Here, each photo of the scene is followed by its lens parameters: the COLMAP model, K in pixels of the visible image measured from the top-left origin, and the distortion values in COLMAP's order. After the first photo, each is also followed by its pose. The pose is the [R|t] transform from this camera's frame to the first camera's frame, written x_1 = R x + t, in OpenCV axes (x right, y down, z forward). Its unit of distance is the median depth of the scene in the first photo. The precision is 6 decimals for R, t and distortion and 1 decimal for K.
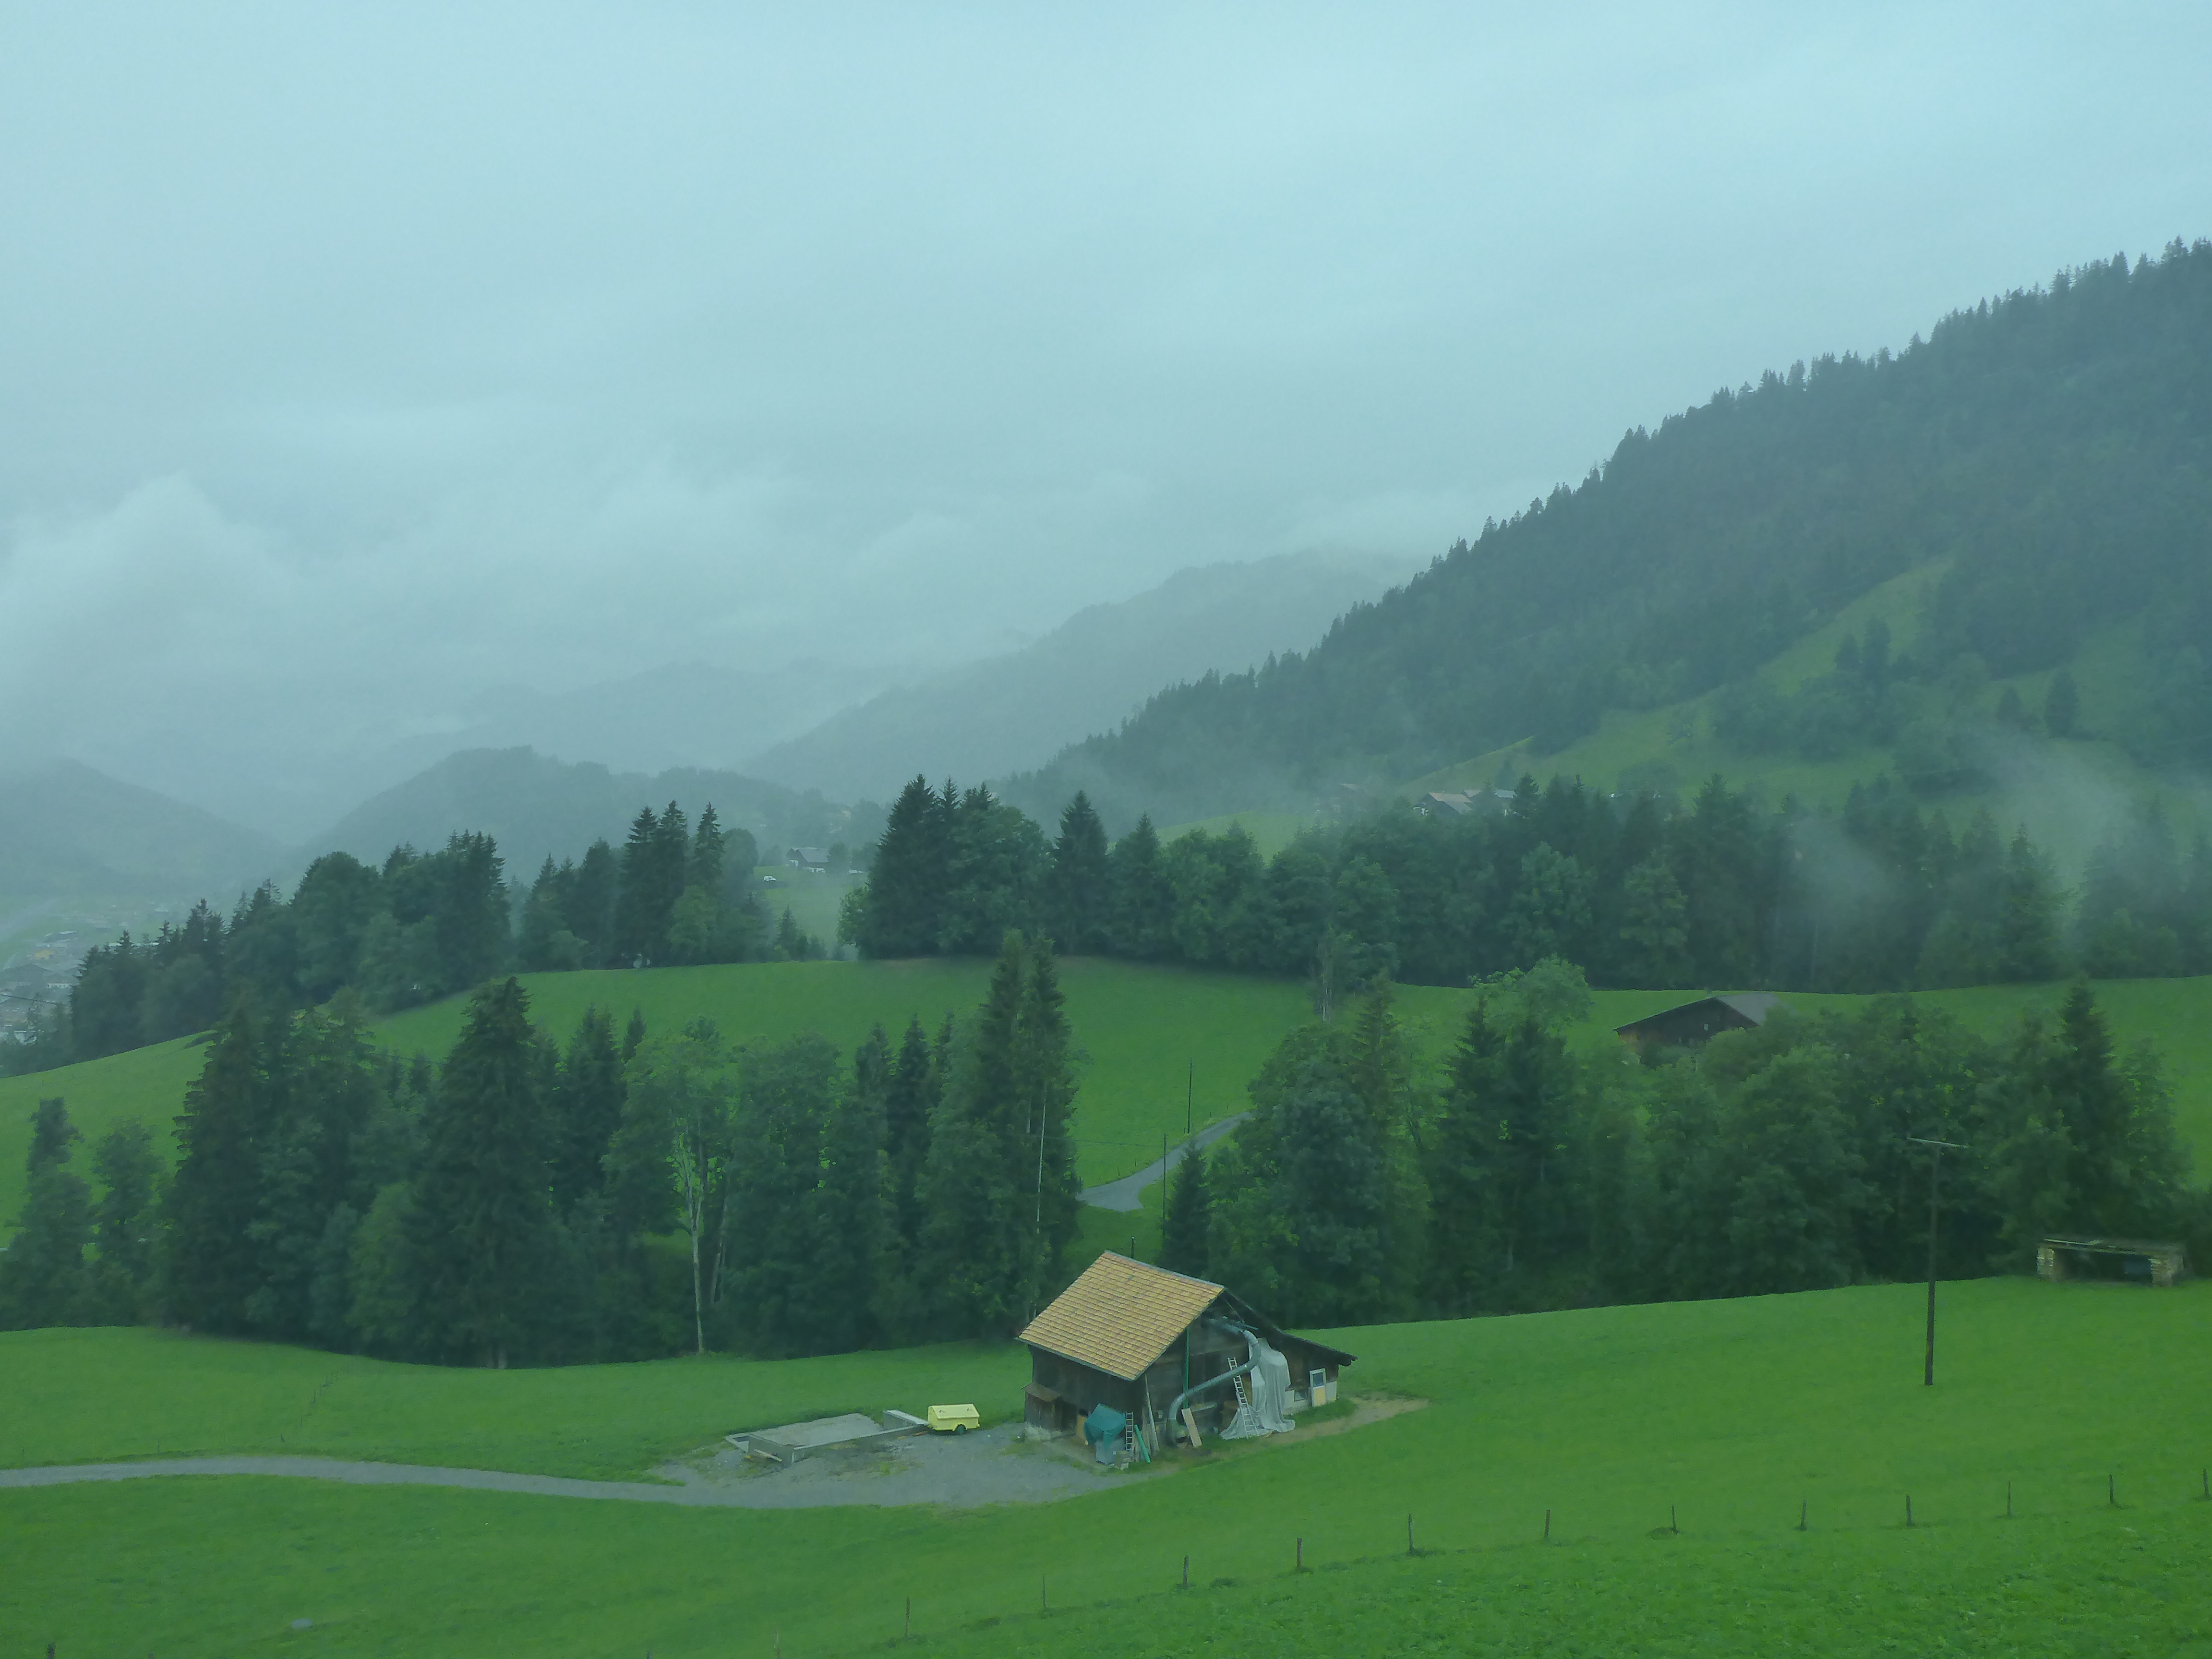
lens RADIAL K [[1819.7, 0, 1110.4], [0, 1819.7, 832.6], [0, 0, 1]] dist [-0.040051, 0.002629]
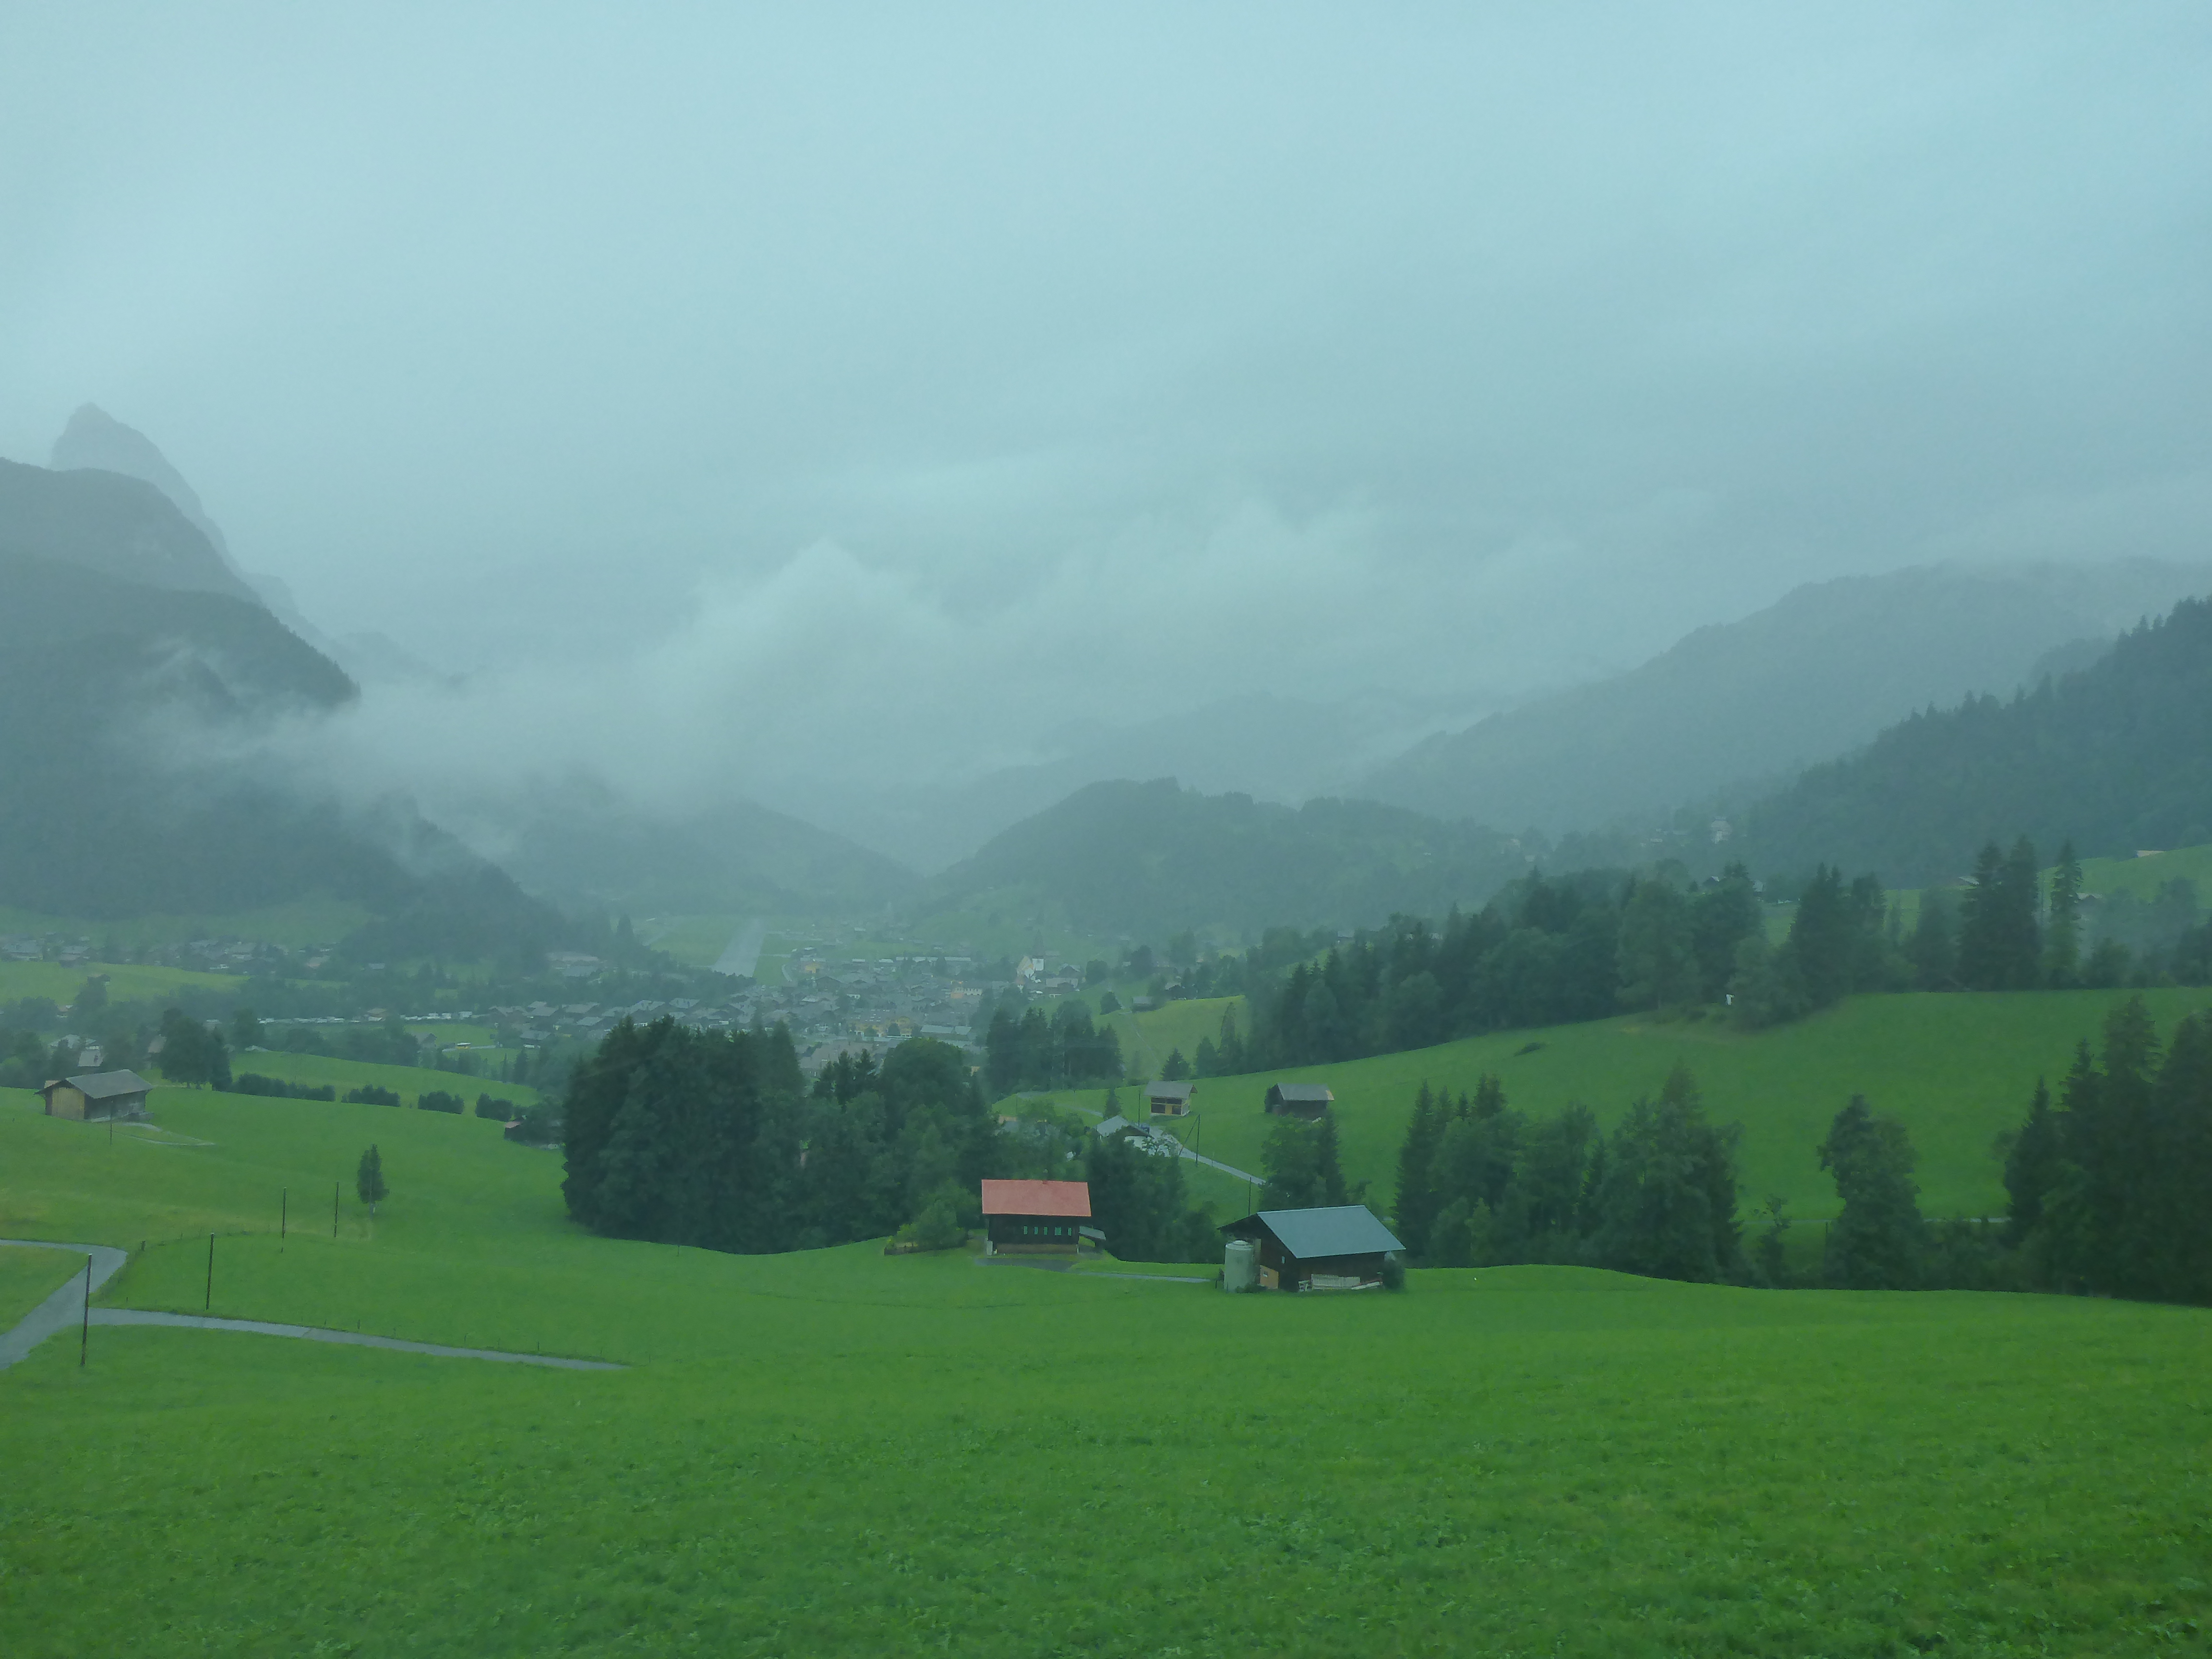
lens RADIAL K [[1819.7, 0, 1098.5], [0, 1819.7, 810.4], [0, 0, 1]] dist [-0.040051, 0.002629]
pose [[0.953092, -0.003486, -0.302660, -0.449165], [-0.004962, 0.999619, -0.027138, -0.000327], [0.302640, 0.027367, 0.952712, -0.167859]]
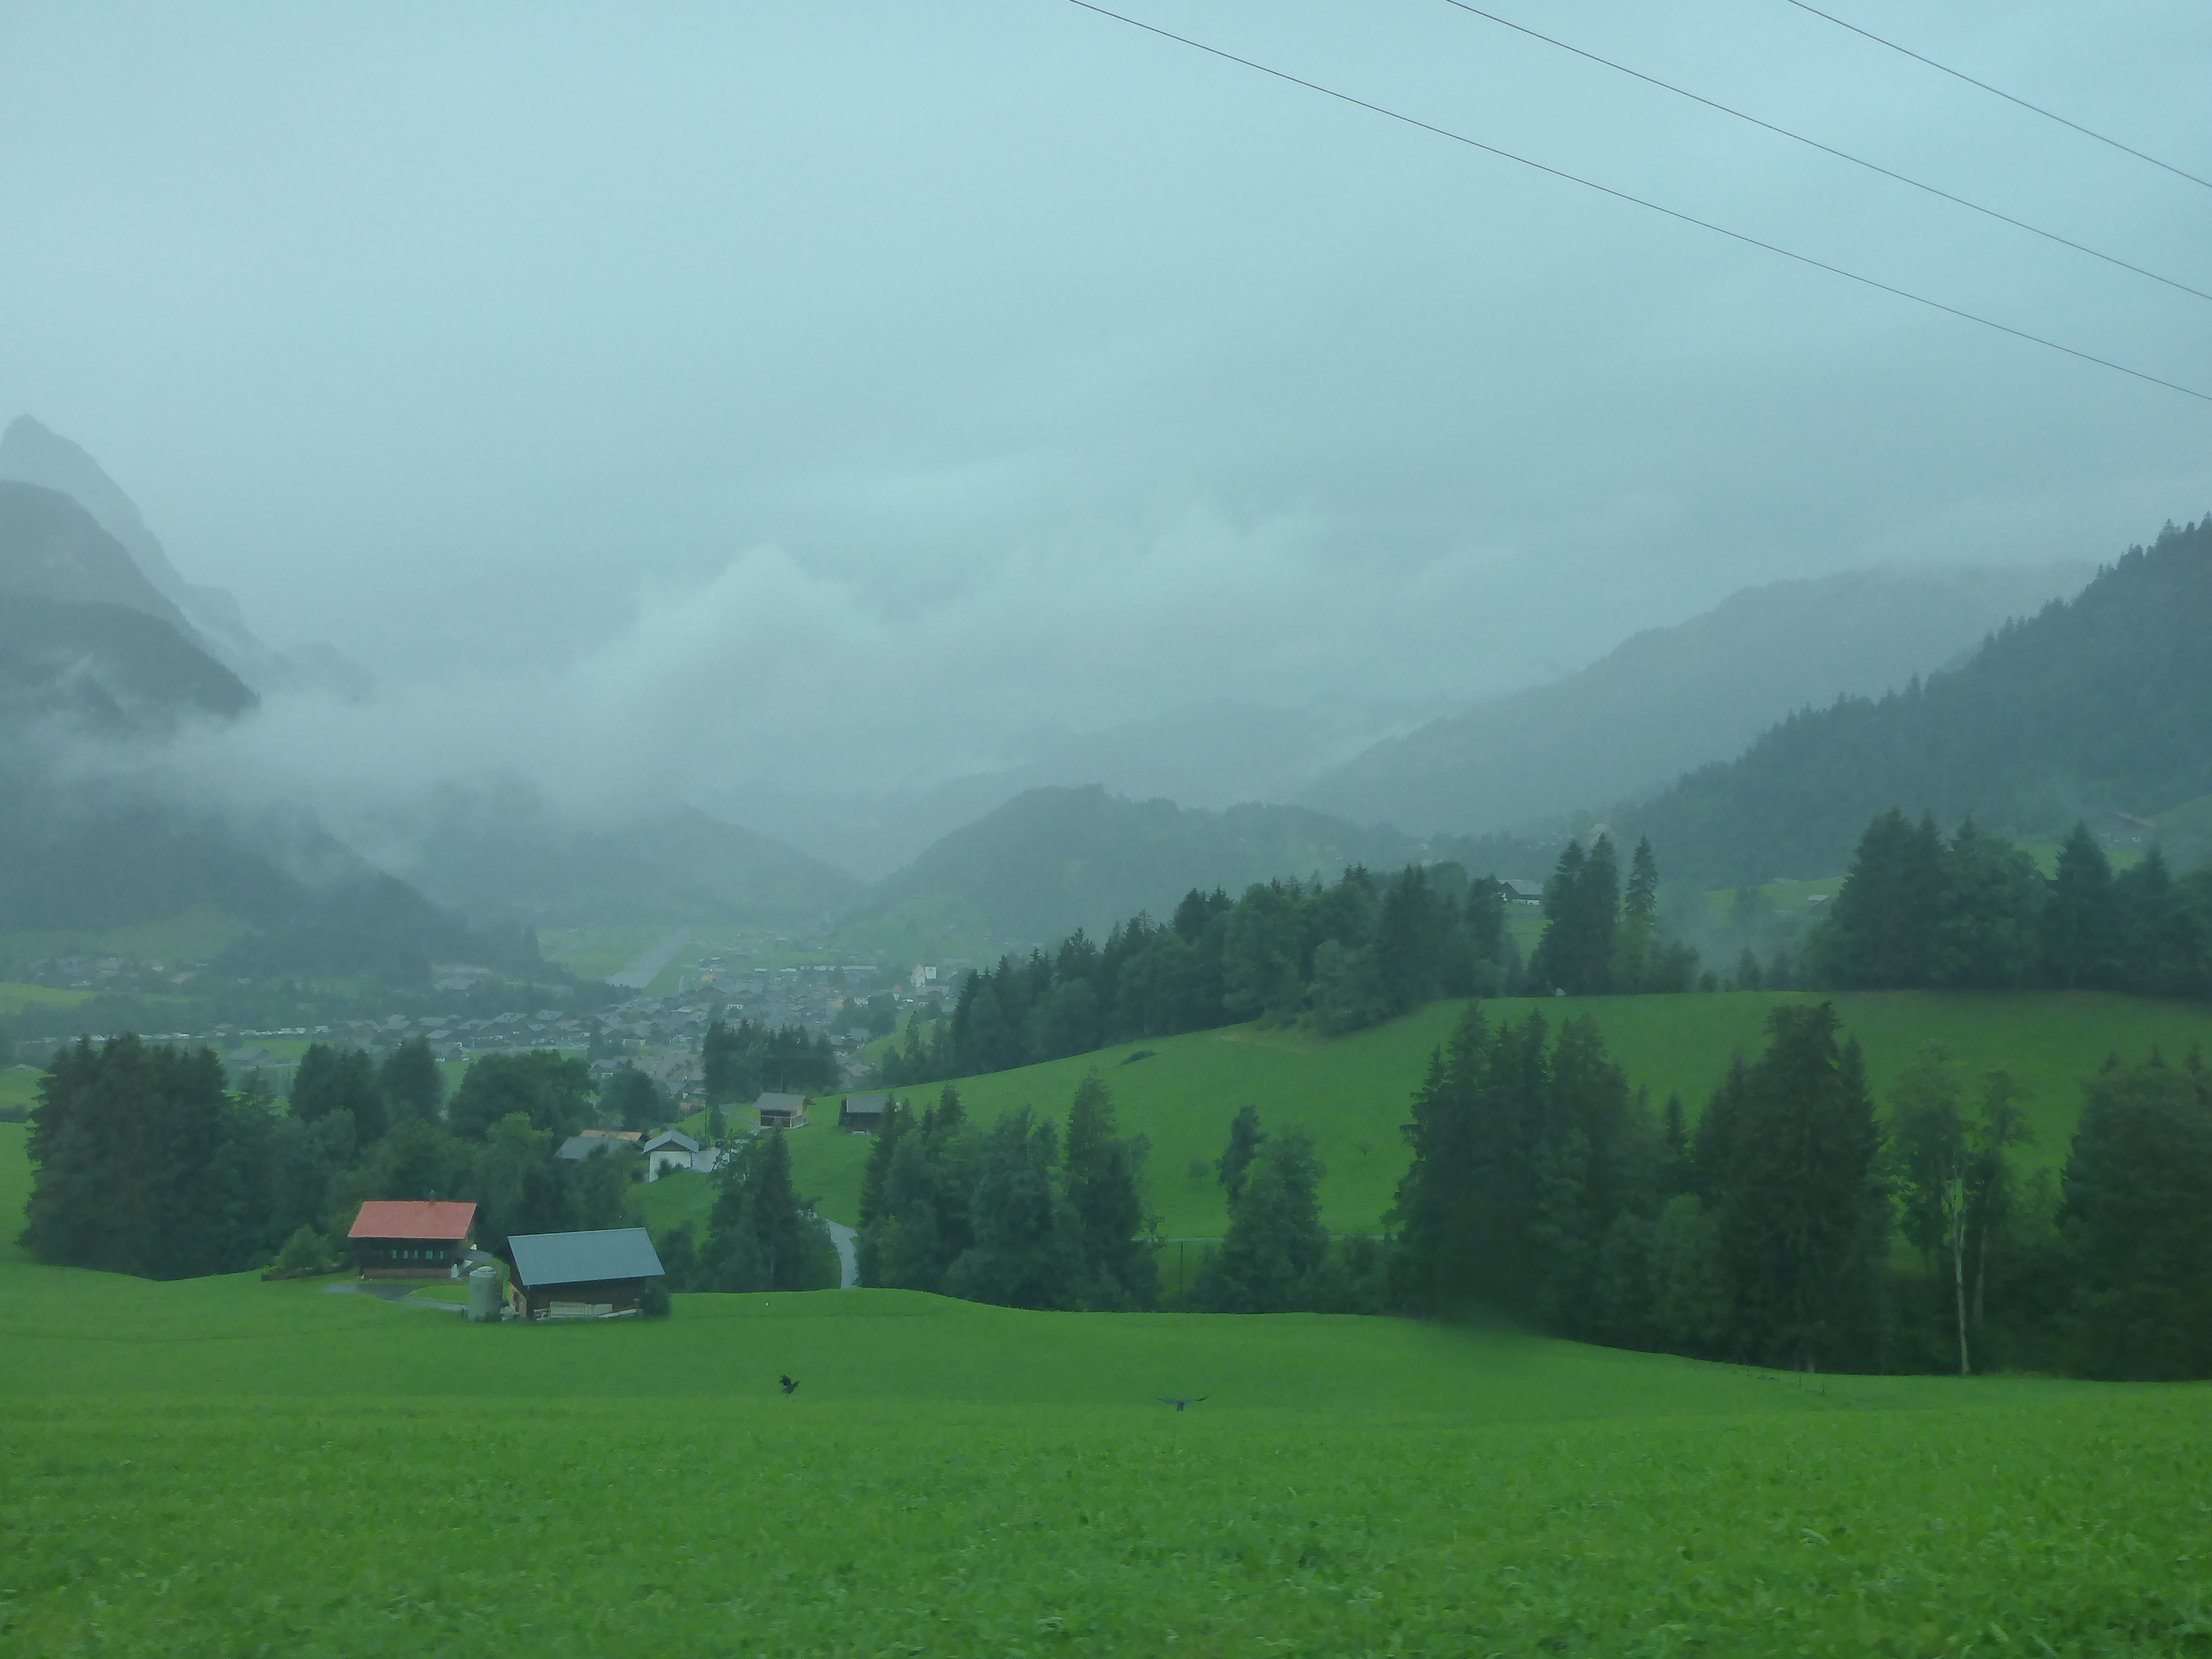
lens RADIAL K [[1819.7, 0, 1118.9], [0, 1819.7, 853.0], [0, 0, 1]] dist [-0.040051, 0.002629]
pose [[0.961553, -0.004683, -0.274579, -0.228588], [0.002719, 0.999968, -0.007534, 0.000178], [0.274606, 0.006498, 0.961535, -0.064986]]
